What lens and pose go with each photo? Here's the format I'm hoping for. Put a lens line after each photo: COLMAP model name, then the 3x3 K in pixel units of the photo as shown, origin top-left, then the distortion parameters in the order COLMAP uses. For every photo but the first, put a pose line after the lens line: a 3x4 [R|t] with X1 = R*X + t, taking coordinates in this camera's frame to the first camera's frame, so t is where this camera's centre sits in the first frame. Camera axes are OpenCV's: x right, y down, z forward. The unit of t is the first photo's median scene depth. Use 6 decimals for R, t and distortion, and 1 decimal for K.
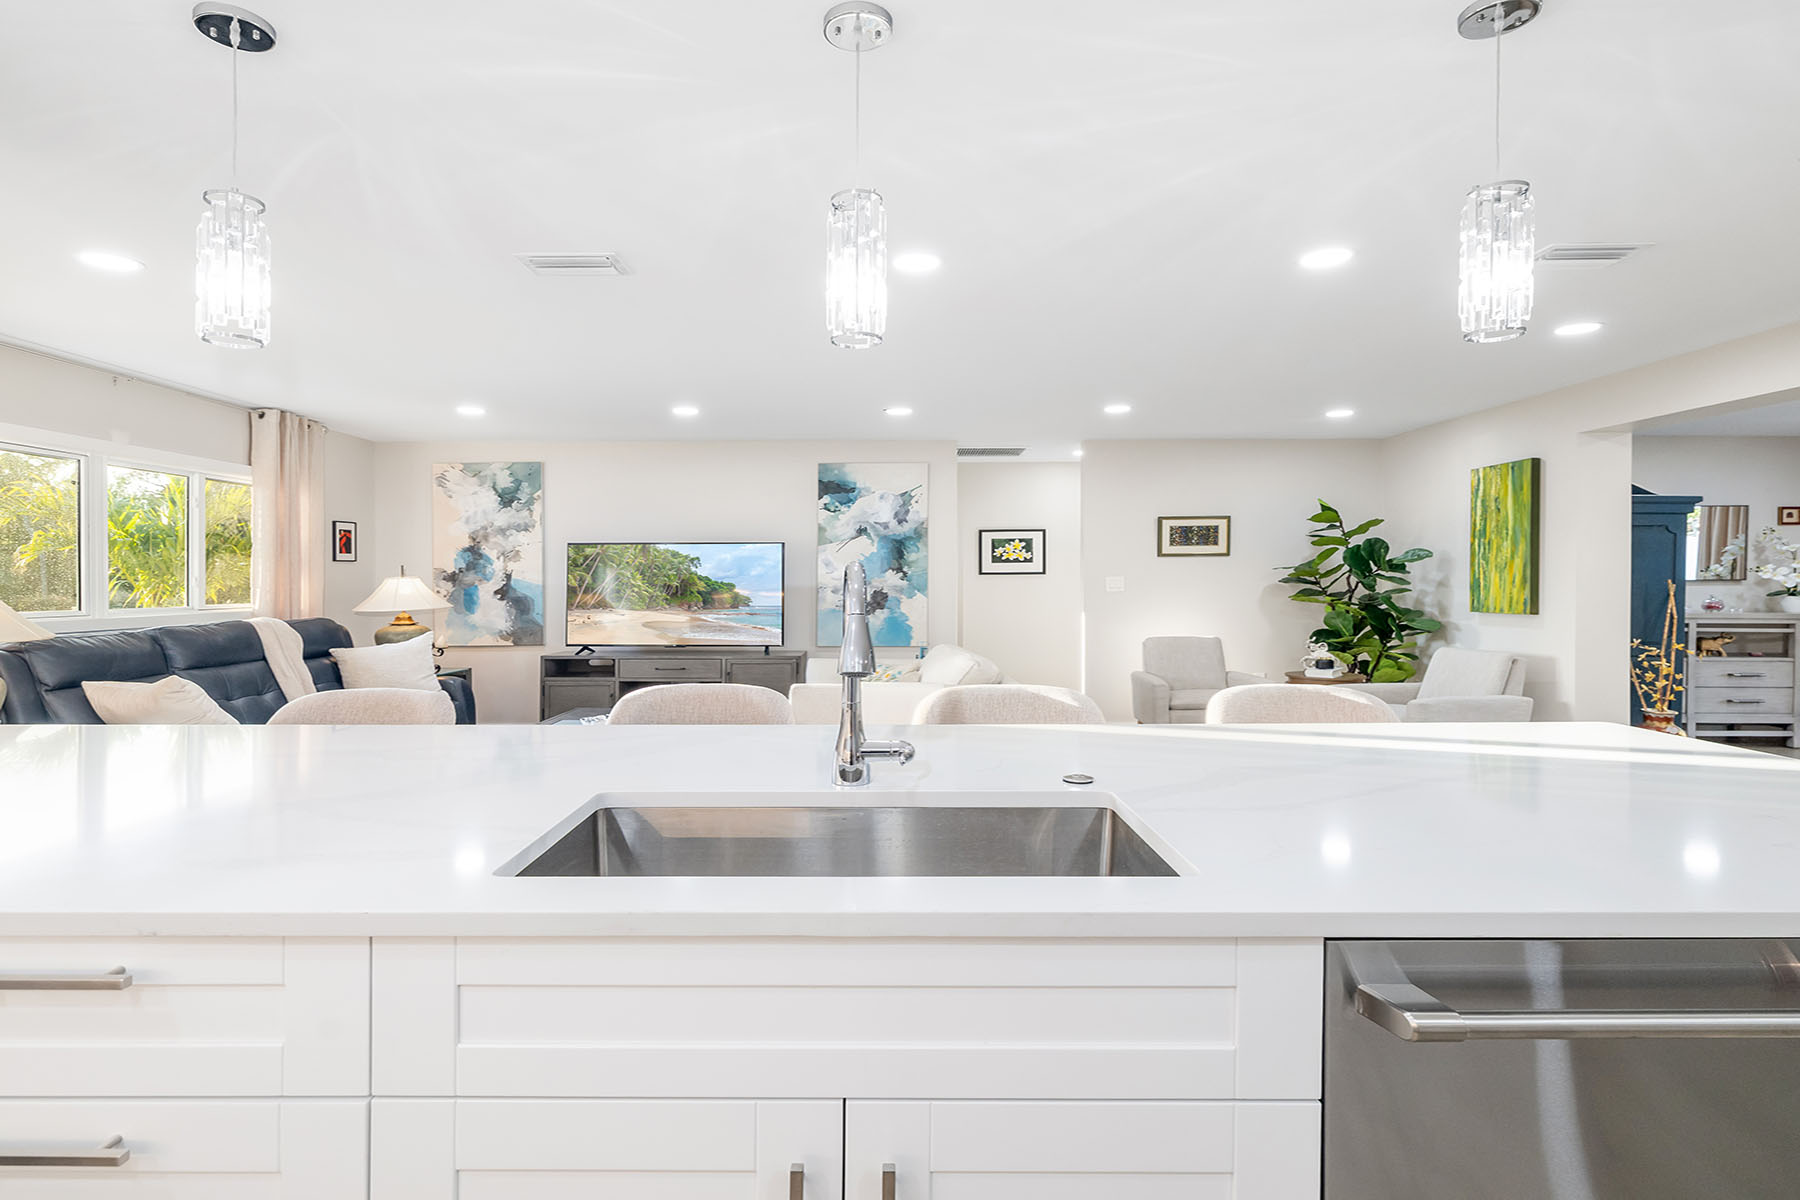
lens RADIAL K [[916.6, 0, 877.7], [0, 916.6, 577.6], [0, 0, 1]] dist [-0.006372, 0.004459]
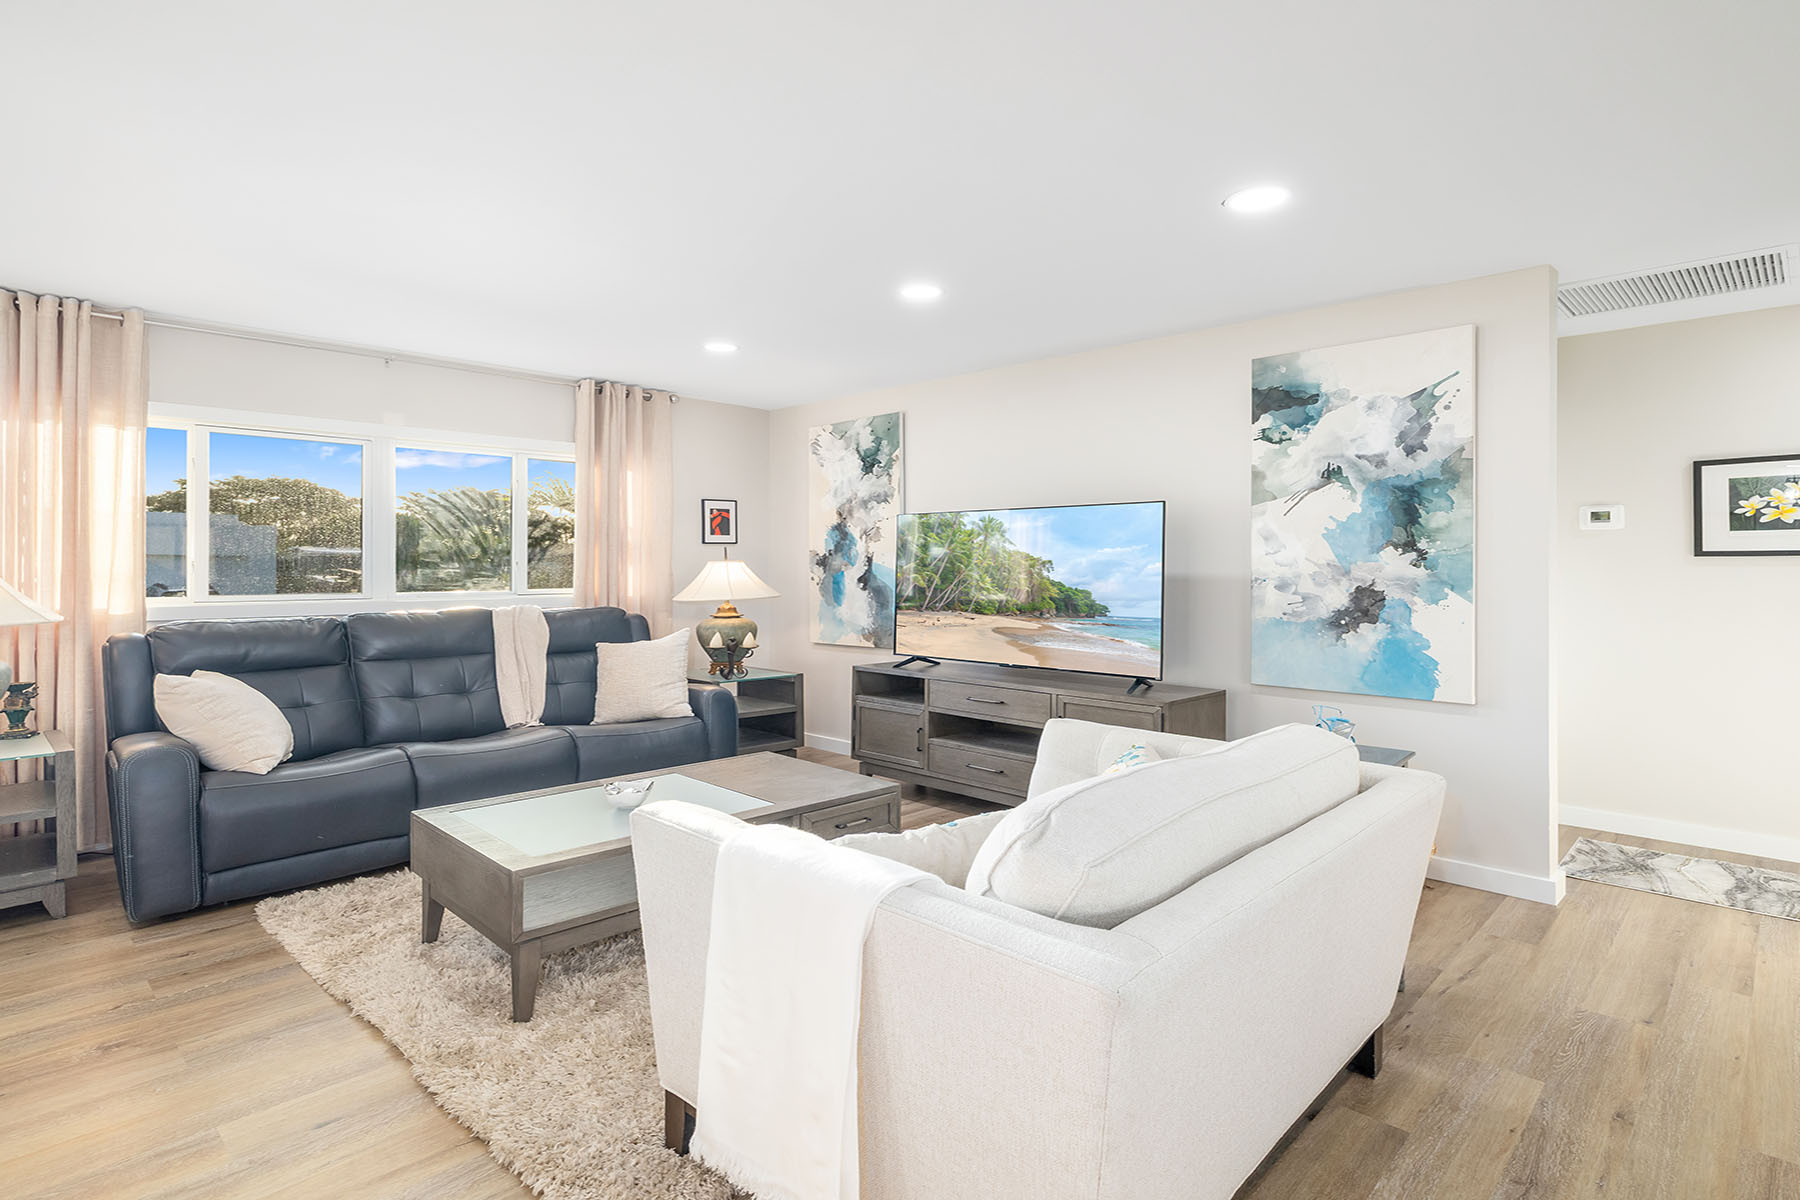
lens RADIAL K [[916.6, 0, 907.3], [0, 916.6, 564.1], [0, 0, 1]] dist [-0.006372, 0.004459]
pose [[0.718211, 0.001850, -0.695823, 0.176154], [-0.000056, 0.999997, 0.002600, 0.000074], [0.695825, -0.001828, 0.718209, 0.448965]]
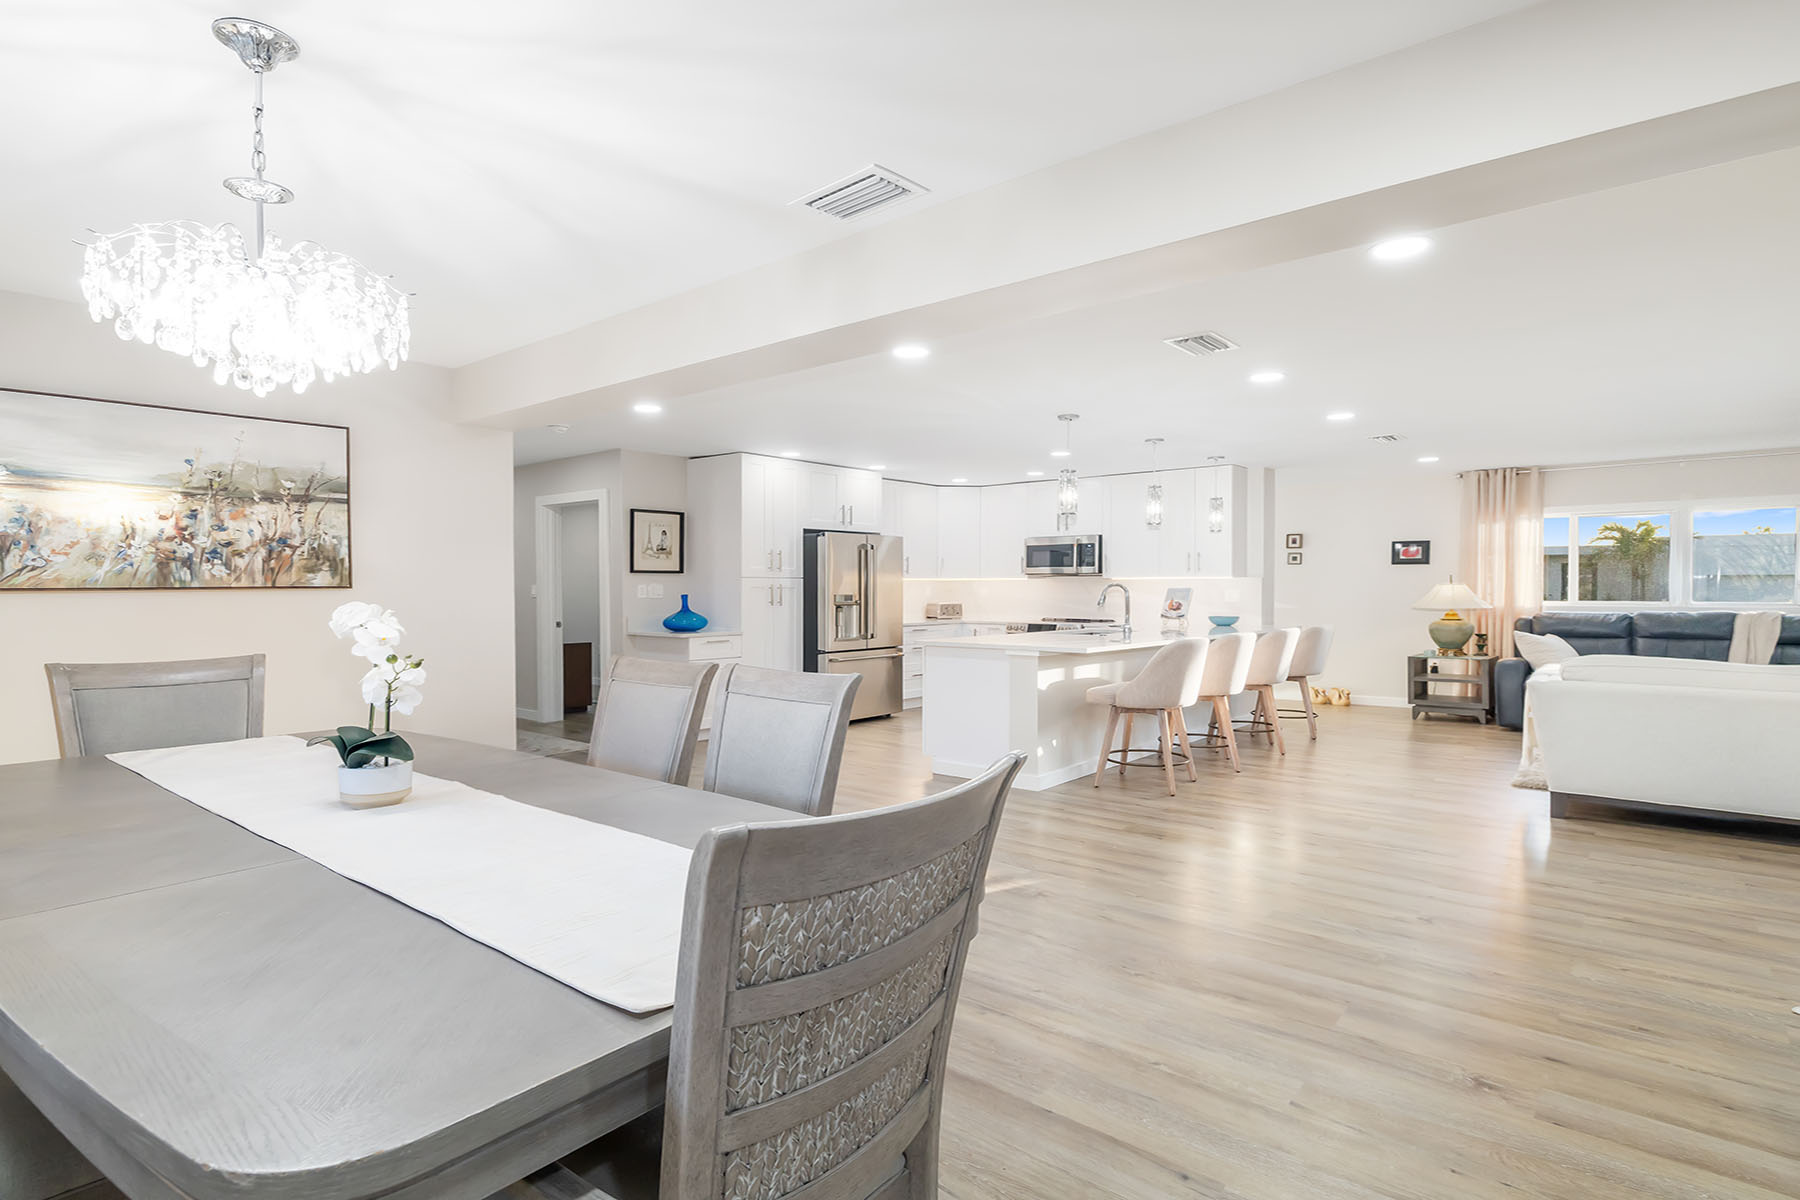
lens RADIAL K [[916.6, 0, 902.2], [0, 916.6, 612.0], [0, 0, 1]] dist [-0.006372, 0.004459]
pose [[-0.644804, 0.024074, -0.763969, 0.892441], [0.006256, 0.999637, 0.026221, 0.000500], [0.764323, 0.012128, -0.644720, 0.658662]]
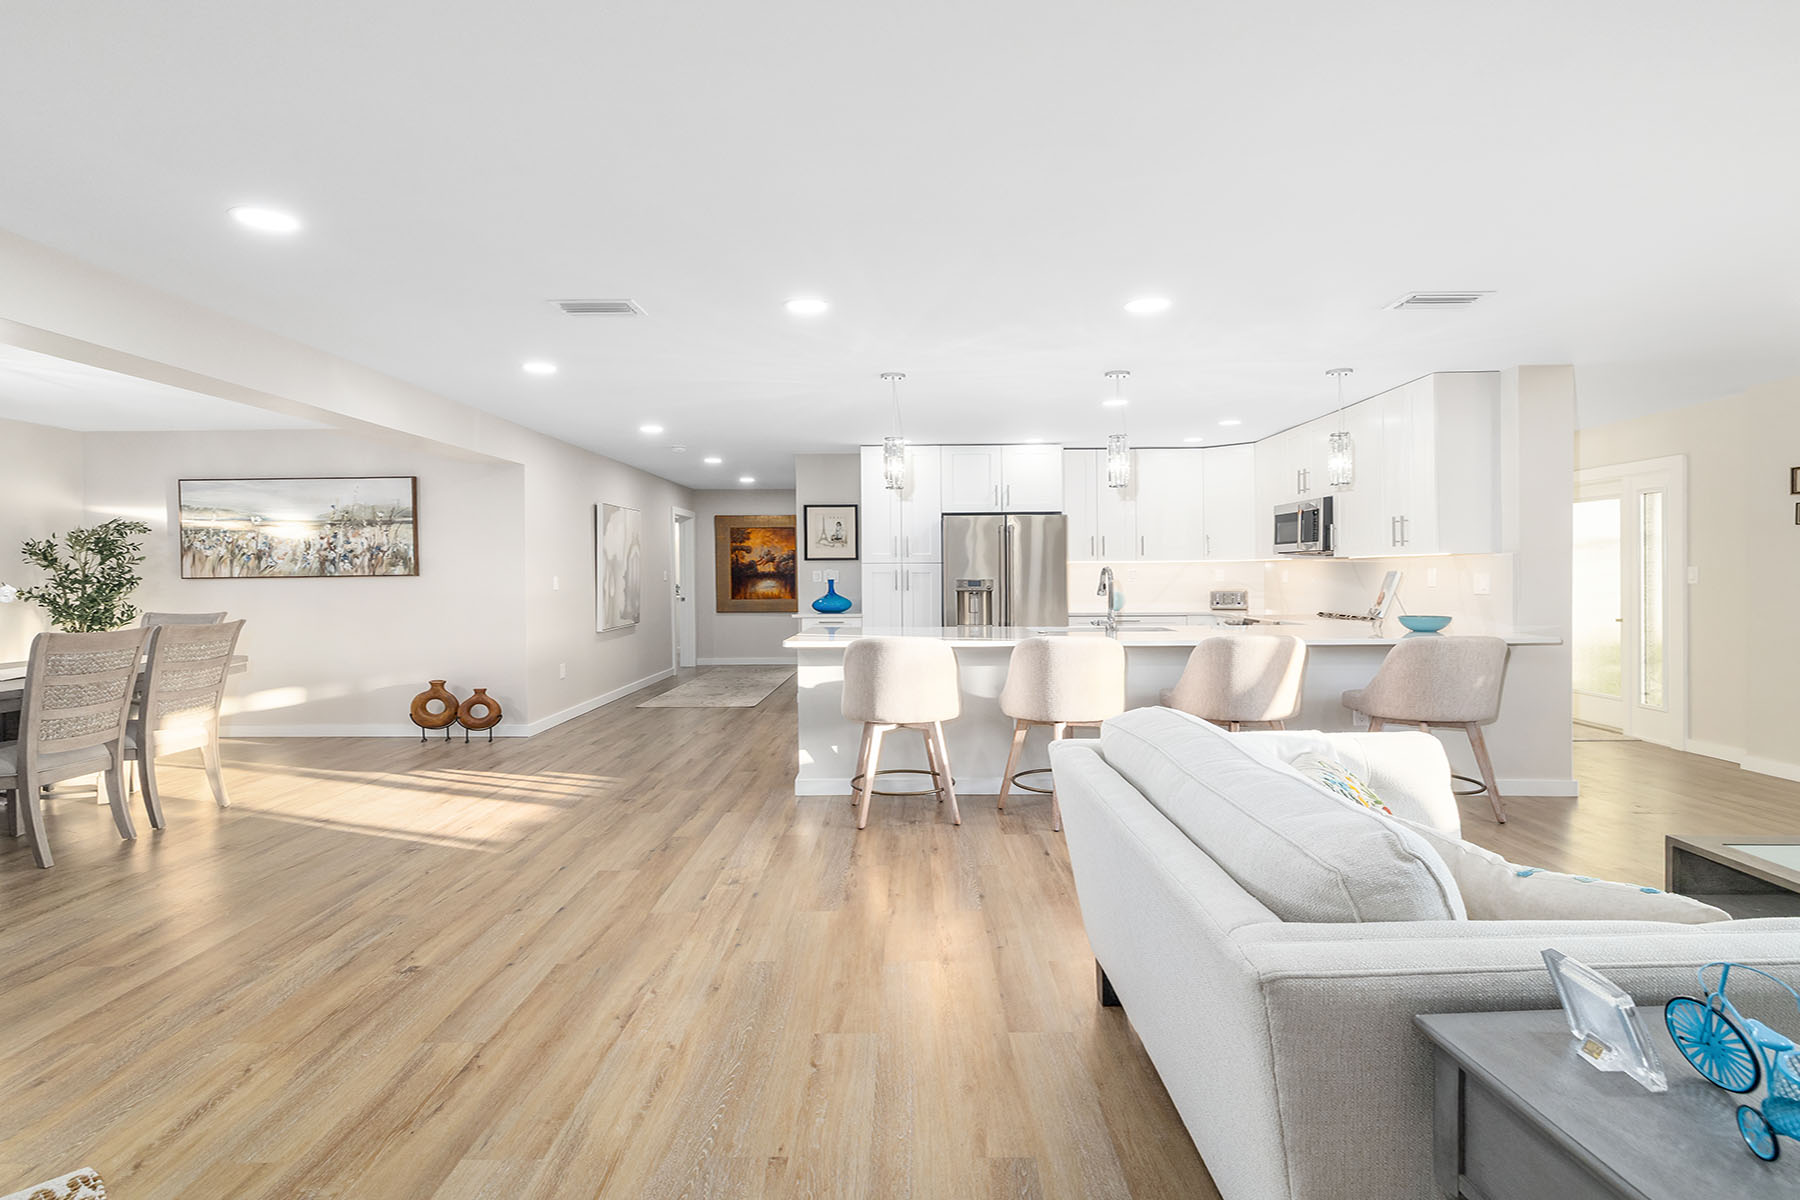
lens RADIAL K [[916.6, 0, 900.7], [0, 916.6, 594.8], [0, 0, 1]] dist [-0.006372, 0.004459]
pose [[-0.999889, 0.008286, 0.012380, 0.153266], [0.008532, 0.999763, 0.020030, 0.003386], [-0.012211, 0.020133, -0.999723, 0.951744]]
